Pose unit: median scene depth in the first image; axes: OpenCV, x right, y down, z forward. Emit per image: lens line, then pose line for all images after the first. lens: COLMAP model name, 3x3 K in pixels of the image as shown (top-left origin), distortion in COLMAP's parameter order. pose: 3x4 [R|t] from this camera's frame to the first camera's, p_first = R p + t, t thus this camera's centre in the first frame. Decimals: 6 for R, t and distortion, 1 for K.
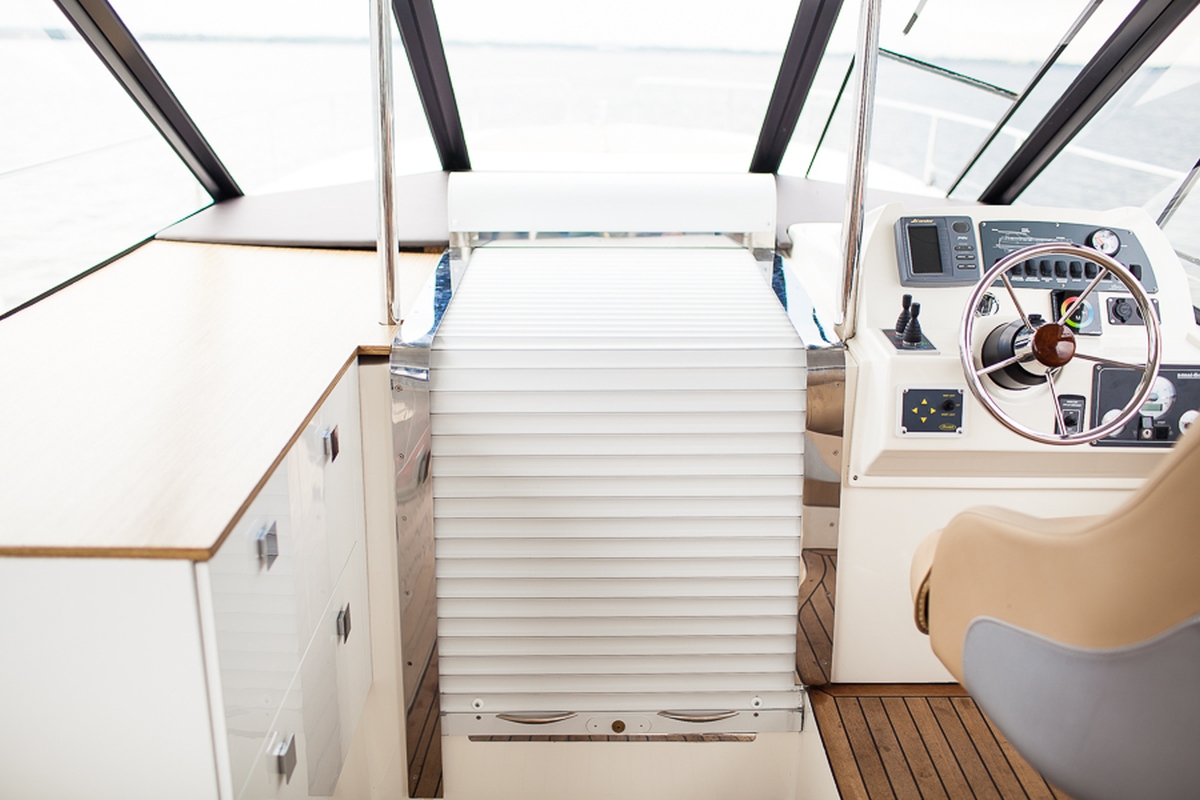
lens RADIAL K [[1169.6, 0, 600.0], [0, 1169.6, 400.0], [0, 0, 1]] dist [-0.108726, 0.151564]
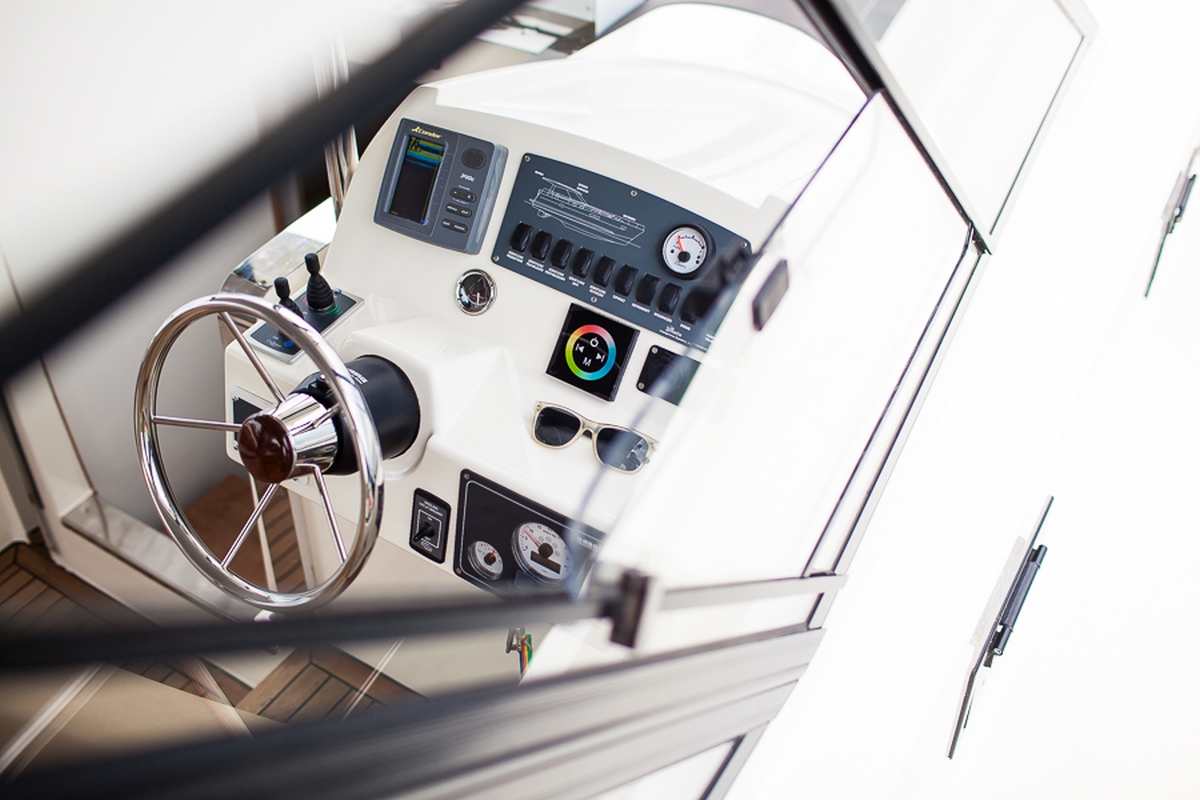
lens RADIAL K [[1223.6, 0, 600.0], [0, 1223.6, 400.0], [0, 0, 1]] dist [-0.121377, 0.223166]
pose [[0.847040, 0.347951, -0.401812, 0.692771], [-0.170900, 0.894098, 0.413982, -0.322844], [0.503305, -0.281990, 0.816802, 0.483697]]
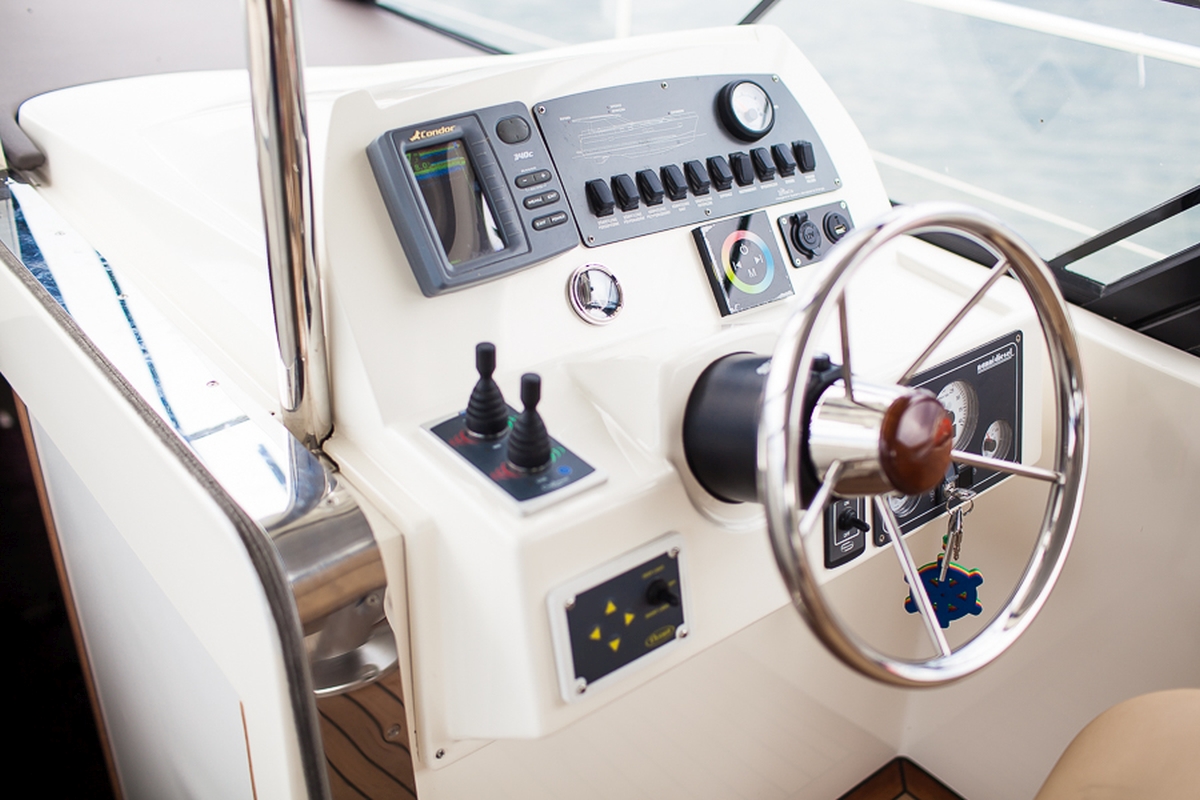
lens RADIAL K [[1223.6, 0, 600.0], [0, 1223.6, 400.0], [0, 0, 1]] dist [-0.121377, 0.223166]
pose [[0.778798, -0.297528, 0.552223, 0.053597], [0.176536, 0.948731, 0.262192, -0.172357], [-0.601920, -0.106707, 0.791394, 0.621106]]
